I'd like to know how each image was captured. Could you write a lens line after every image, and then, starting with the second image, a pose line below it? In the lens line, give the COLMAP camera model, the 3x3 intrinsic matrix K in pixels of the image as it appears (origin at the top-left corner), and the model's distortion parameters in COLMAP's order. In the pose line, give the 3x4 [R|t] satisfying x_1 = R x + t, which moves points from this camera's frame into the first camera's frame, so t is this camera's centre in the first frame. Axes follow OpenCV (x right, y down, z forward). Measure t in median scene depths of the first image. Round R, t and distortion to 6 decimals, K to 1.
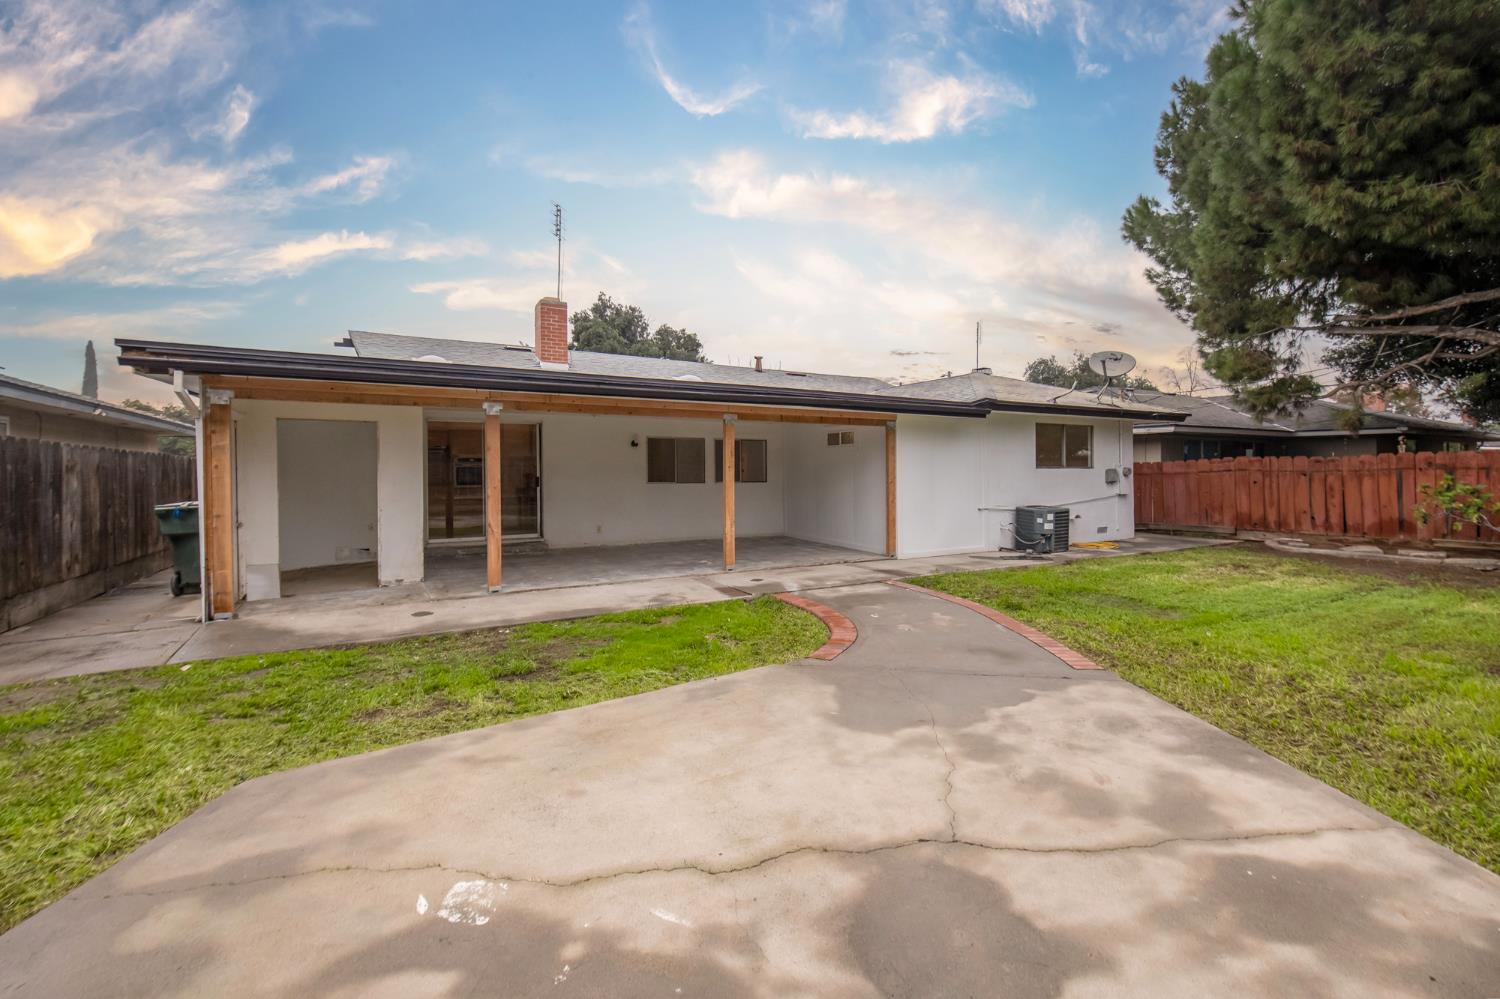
lens RADIAL K [[653.4, 0, 784.8], [0, 653.4, 469.4], [0, 0, 1]] dist [0.010482, -0.002153]
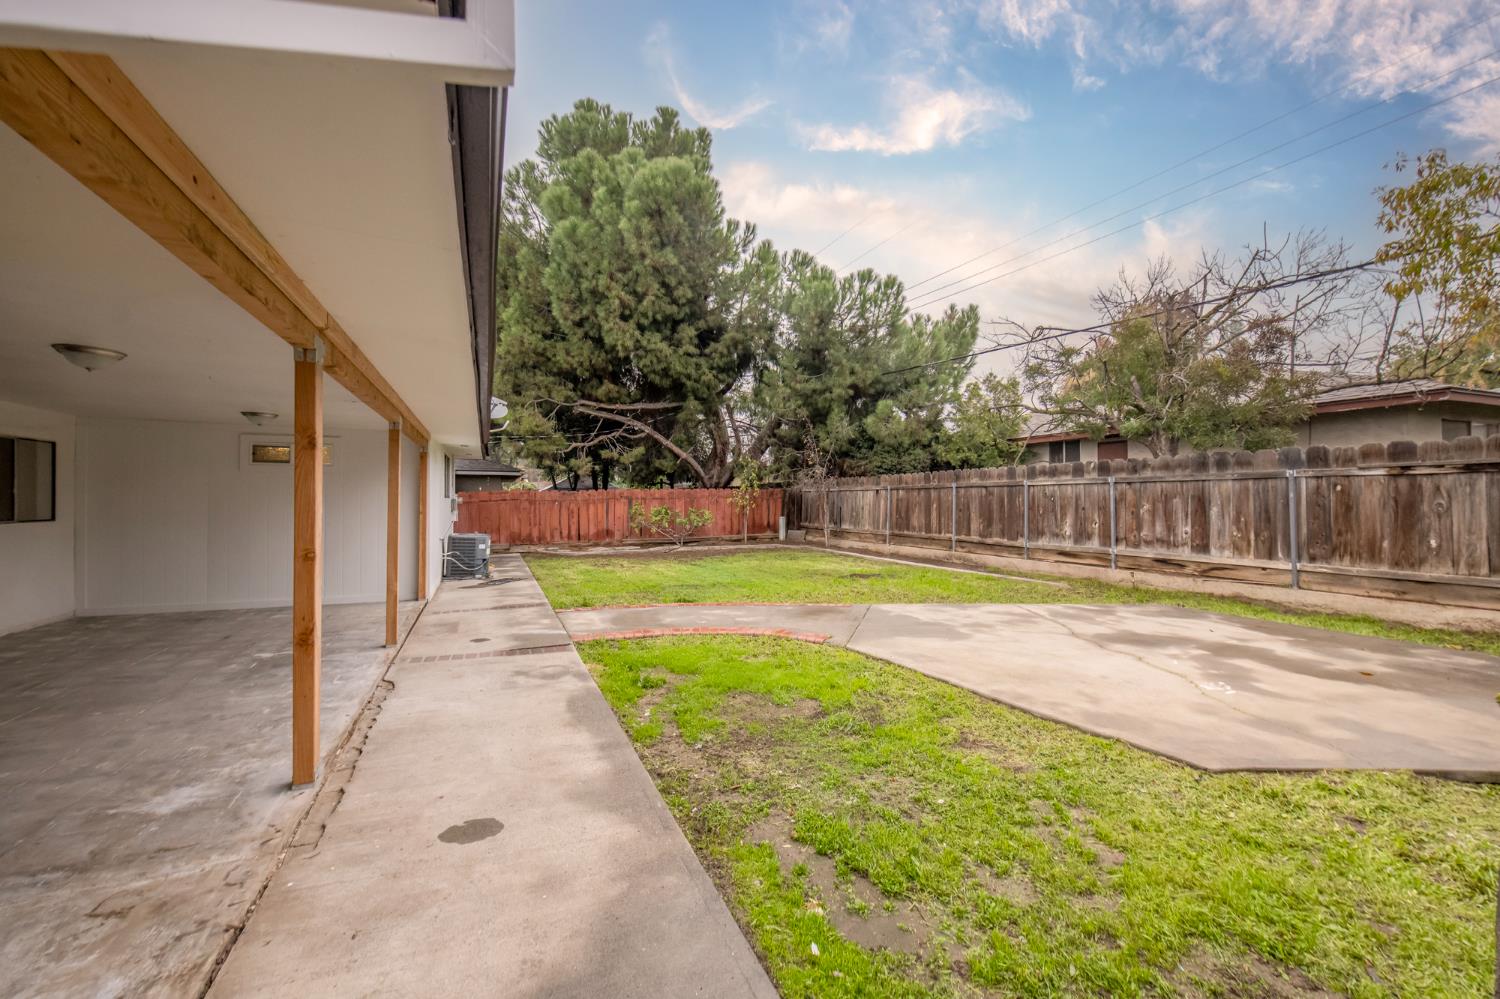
lens RADIAL K [[612.9, 0, 735.7], [0, 612.9, 488.2], [0, 0, 1]] dist [-0.004249, -0.002299]
pose [[0.146782, 0.019590, 0.988975, -0.635818], [0.002408, 0.999794, -0.020162, 0.004531], [-0.989166, 0.005341, 0.146704, 0.525560]]
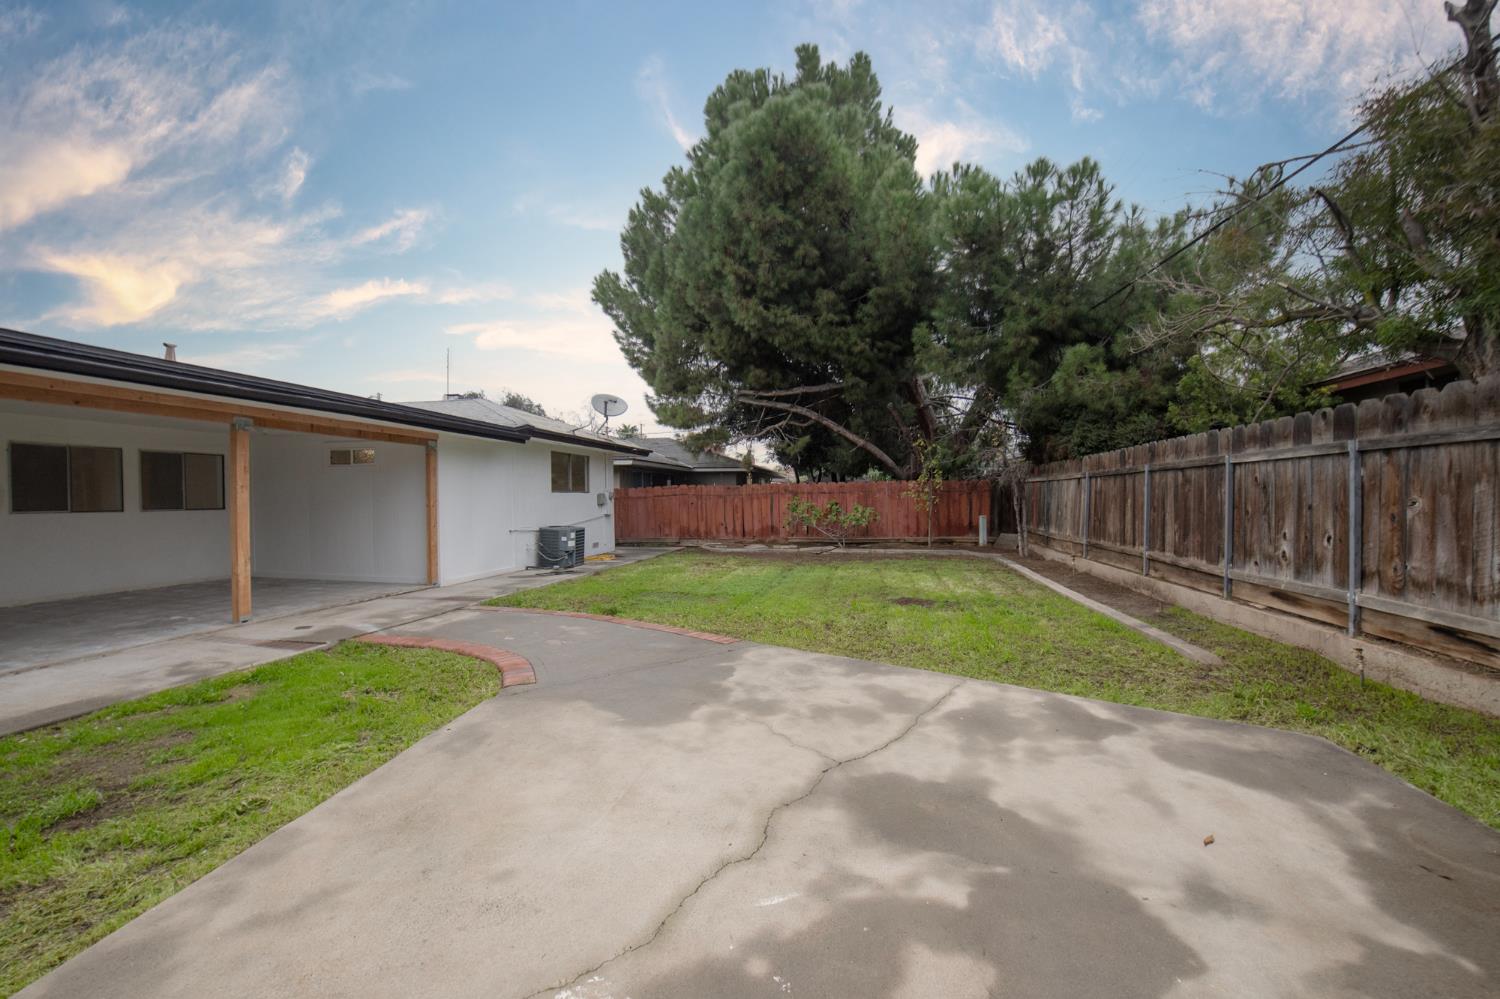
lens RADIAL K [[612.9, 0, 744.6], [0, 612.9, 498.8], [0, 0, 1]] dist [-0.004249, -0.002299]
pose [[0.674475, -0.003475, 0.738290, -0.202391], [0.003112, 0.999993, 0.001863, 0.010465], [-0.738291, 0.001041, 0.674481, 0.085049]]
